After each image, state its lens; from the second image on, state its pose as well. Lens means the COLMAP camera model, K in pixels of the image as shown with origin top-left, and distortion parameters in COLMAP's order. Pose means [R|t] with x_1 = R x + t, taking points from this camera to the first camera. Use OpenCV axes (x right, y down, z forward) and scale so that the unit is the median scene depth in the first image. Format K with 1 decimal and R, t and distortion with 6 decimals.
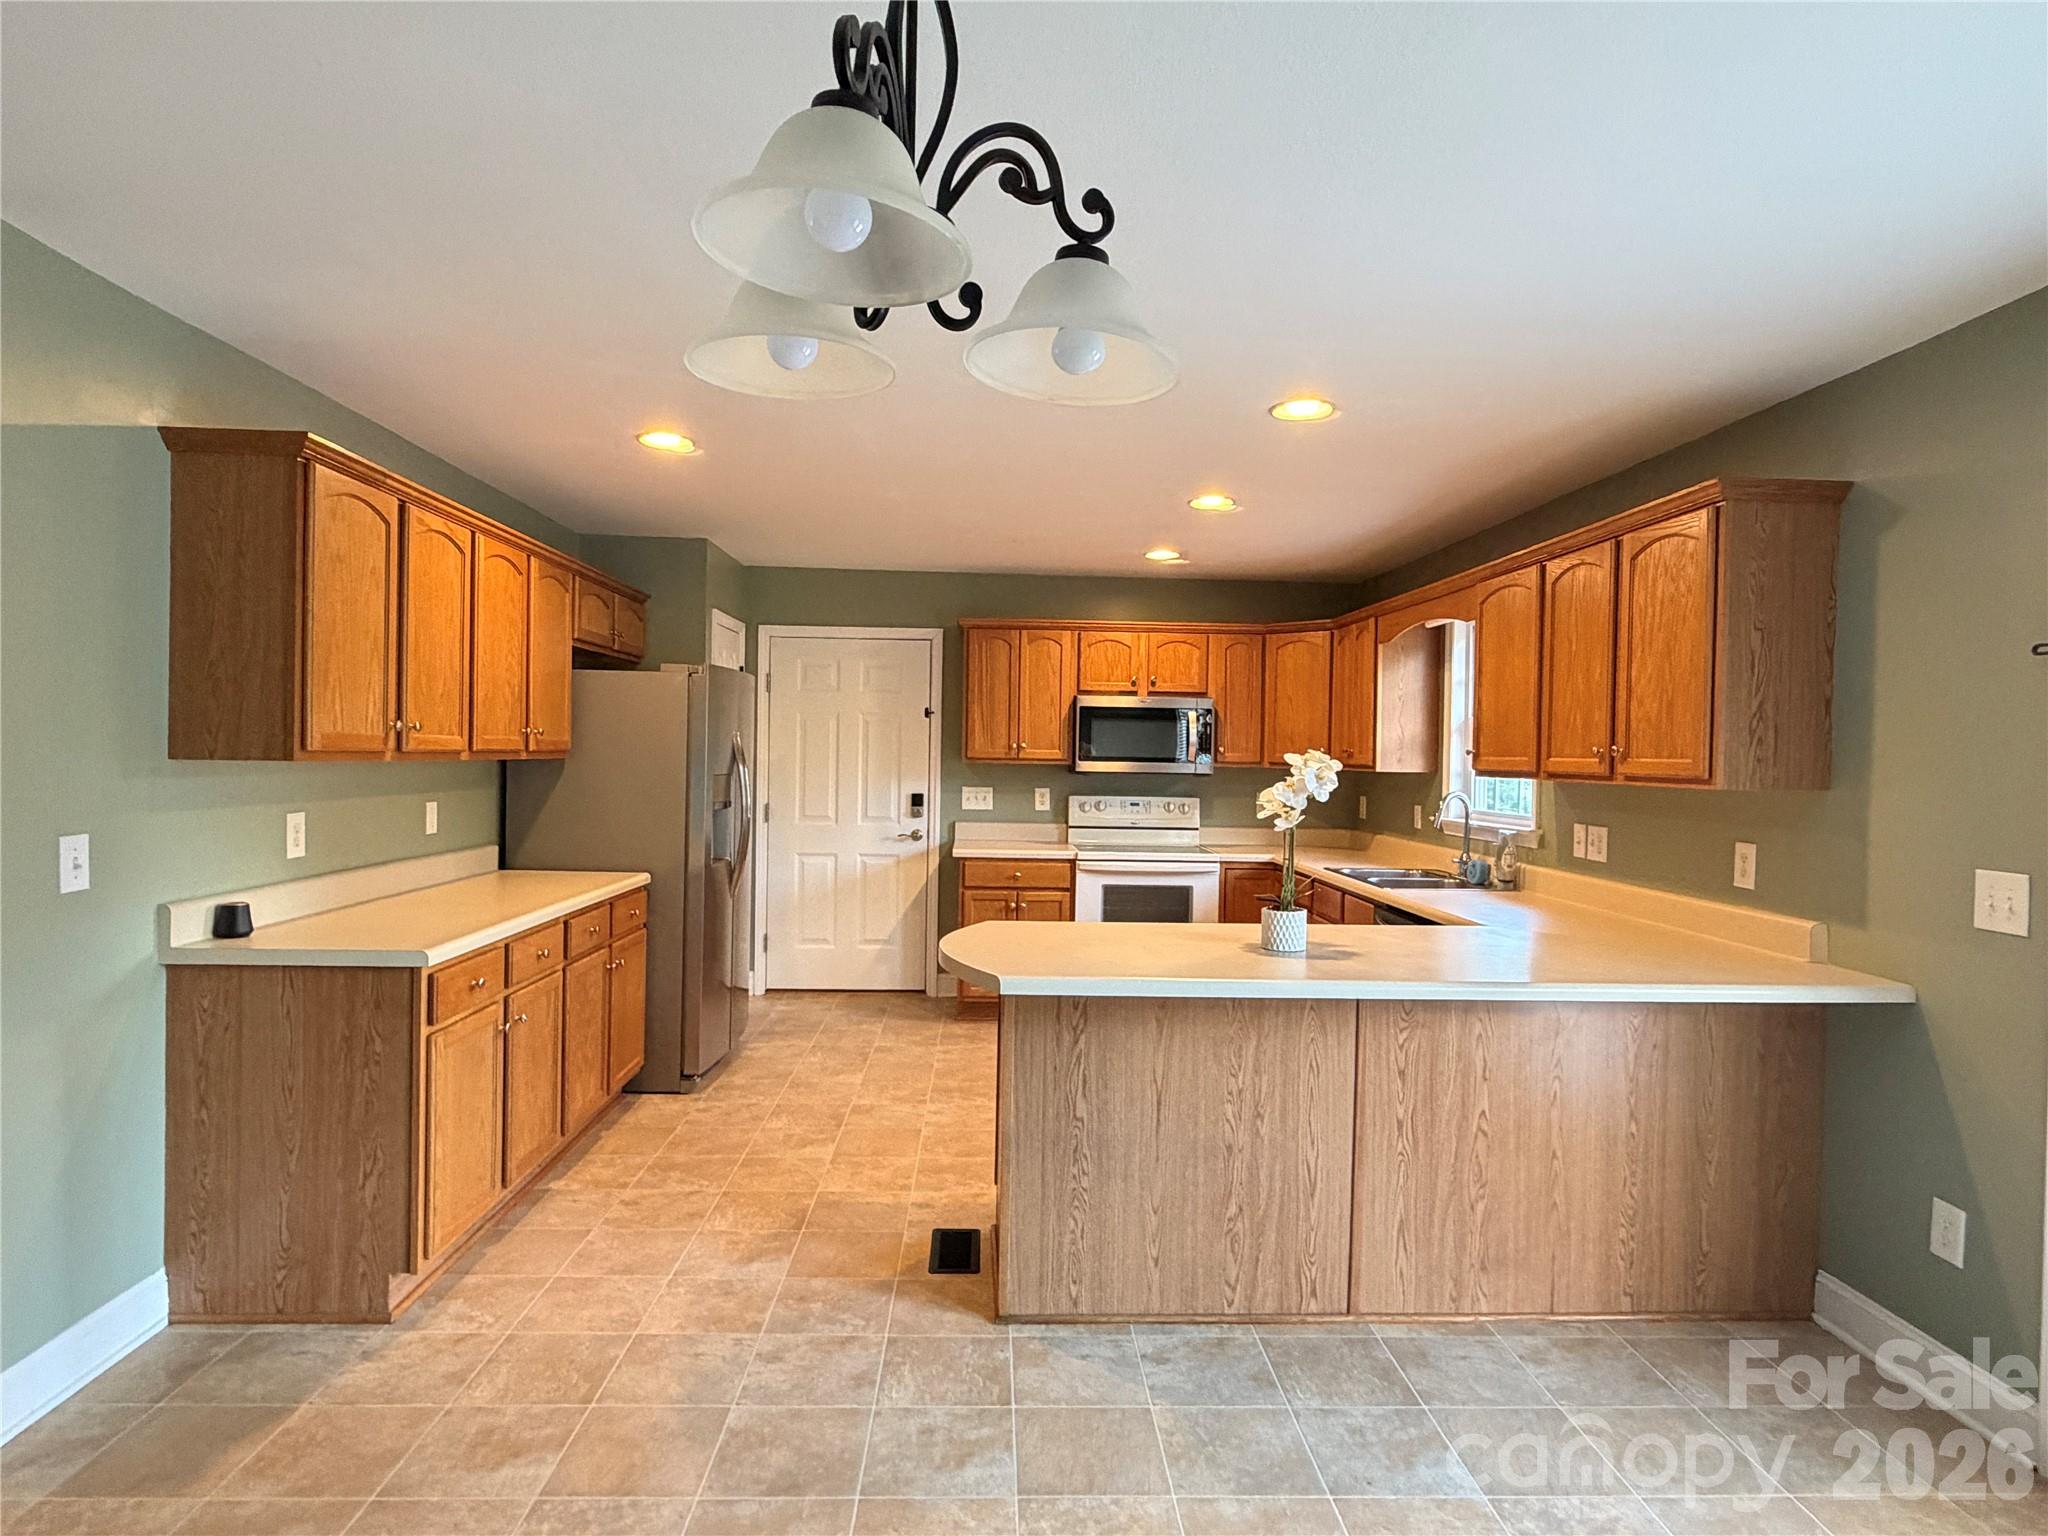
lens RADIAL K [[1145.3, 0, 1024.0], [0, 1145.3, 768.0], [0, 0, 1]] dist [0.004630, -0.001309]
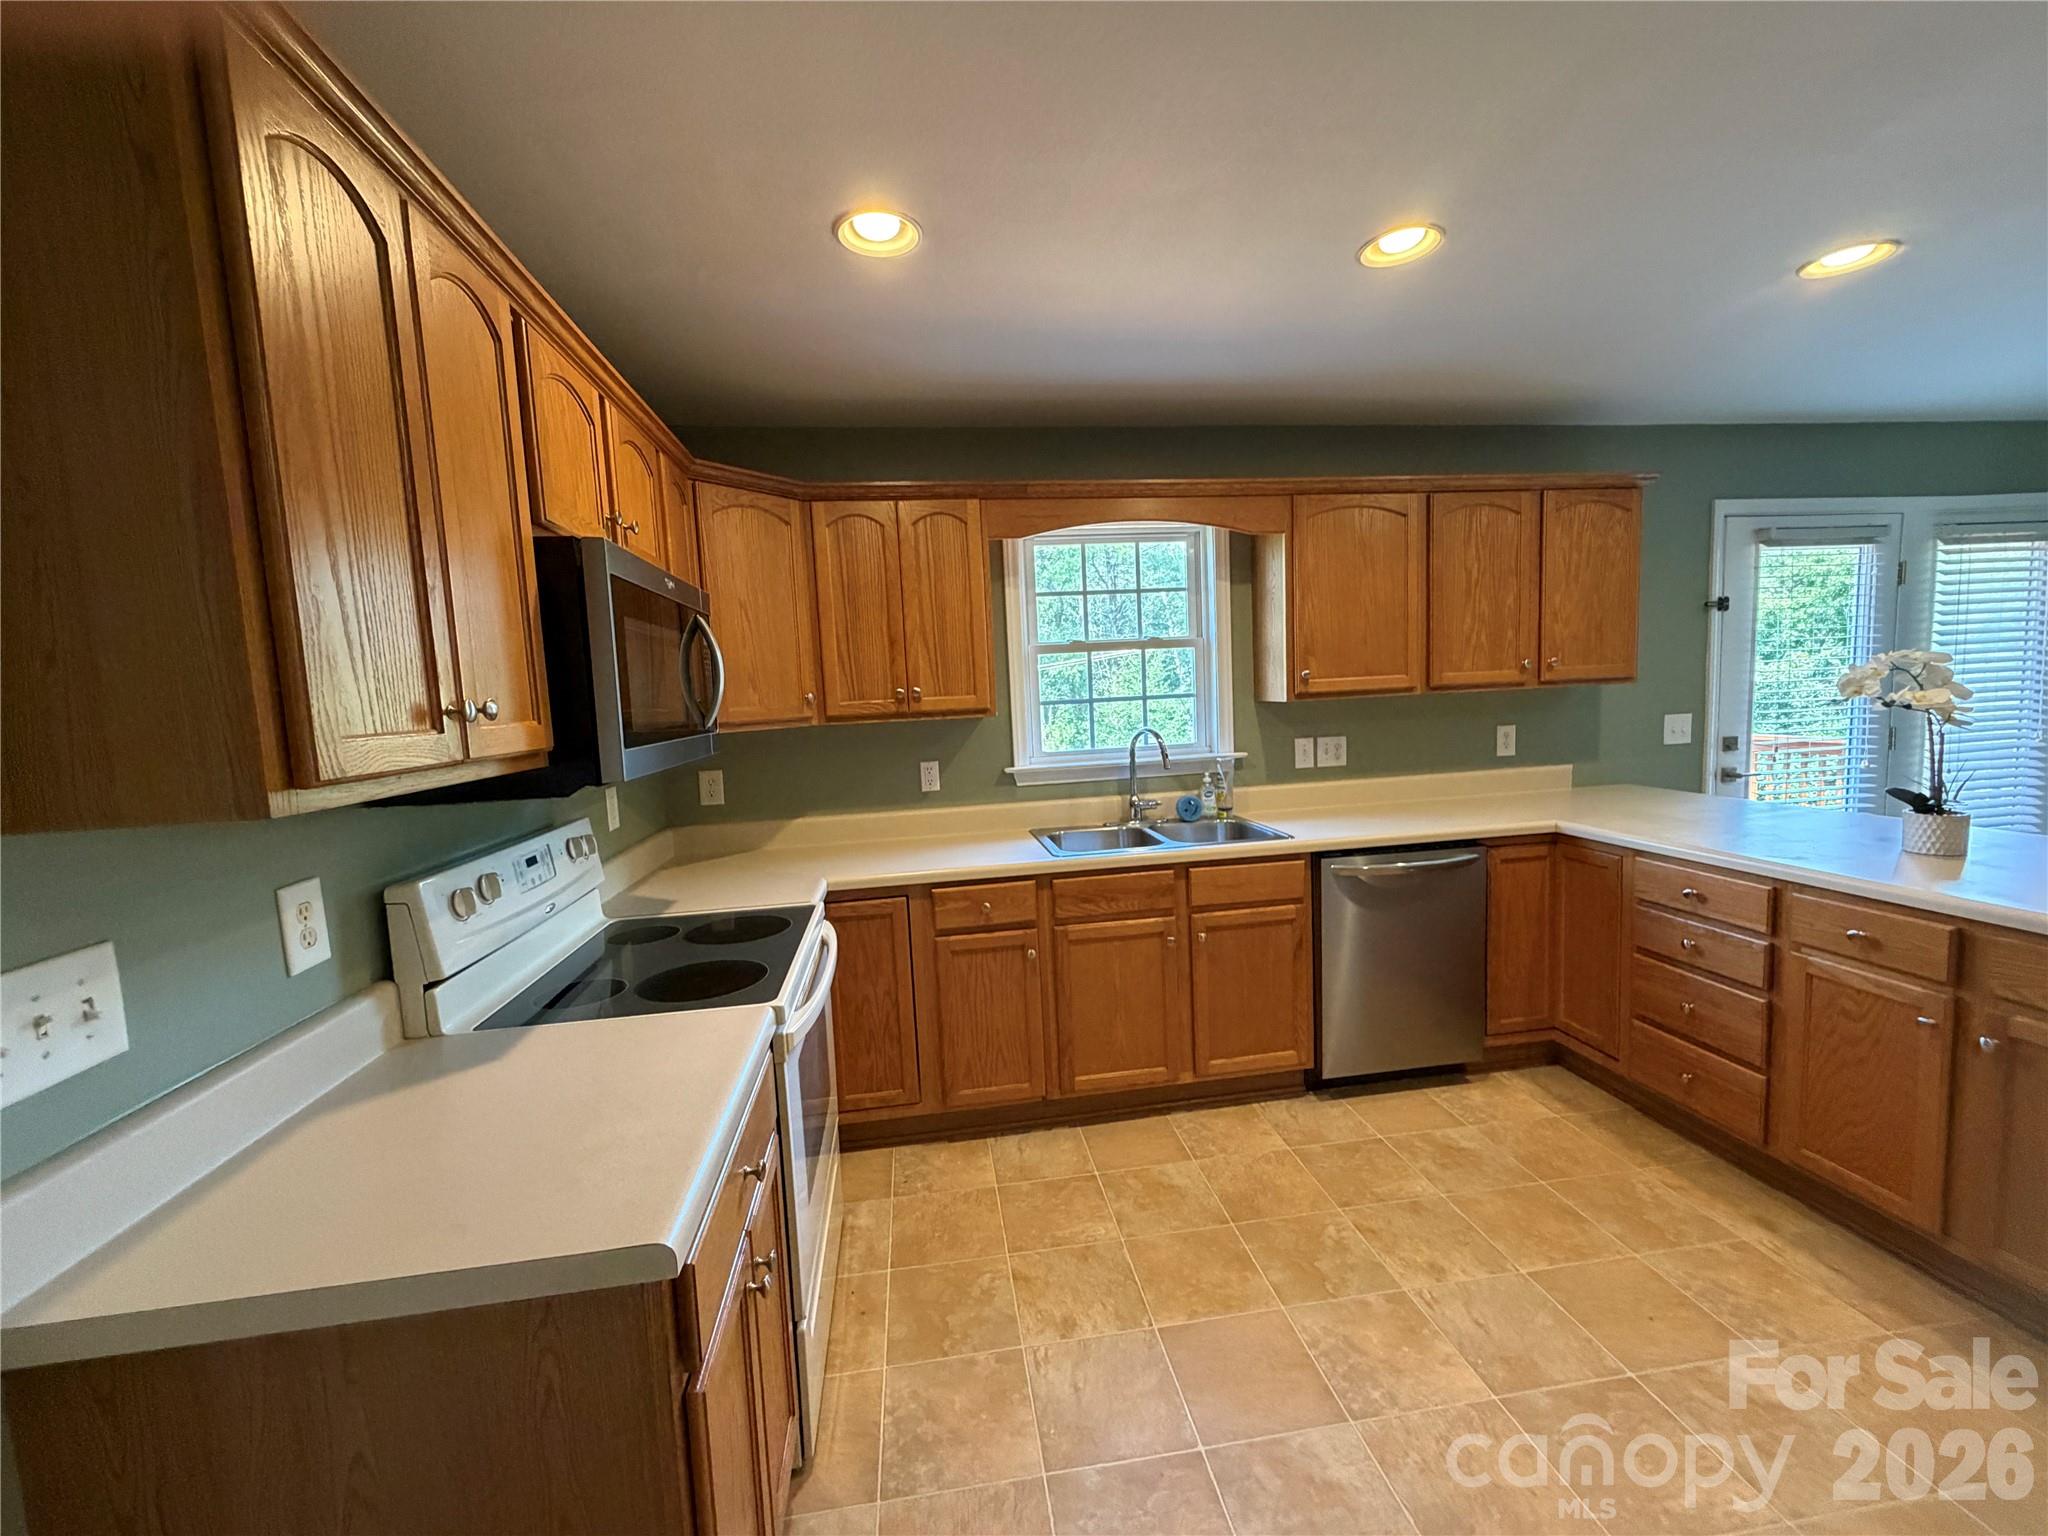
lens RADIAL K [[815.7, 0, 1022.6], [0, 815.7, 769.3], [0, 0, 1]] dist [0.000462, -0.000049]
pose [[-0.099720, -0.109787, 0.988940, -0.338578], [0.060000, 0.991422, 0.116113, -0.036229], [-0.993205, 0.070915, -0.092278, 1.640811]]
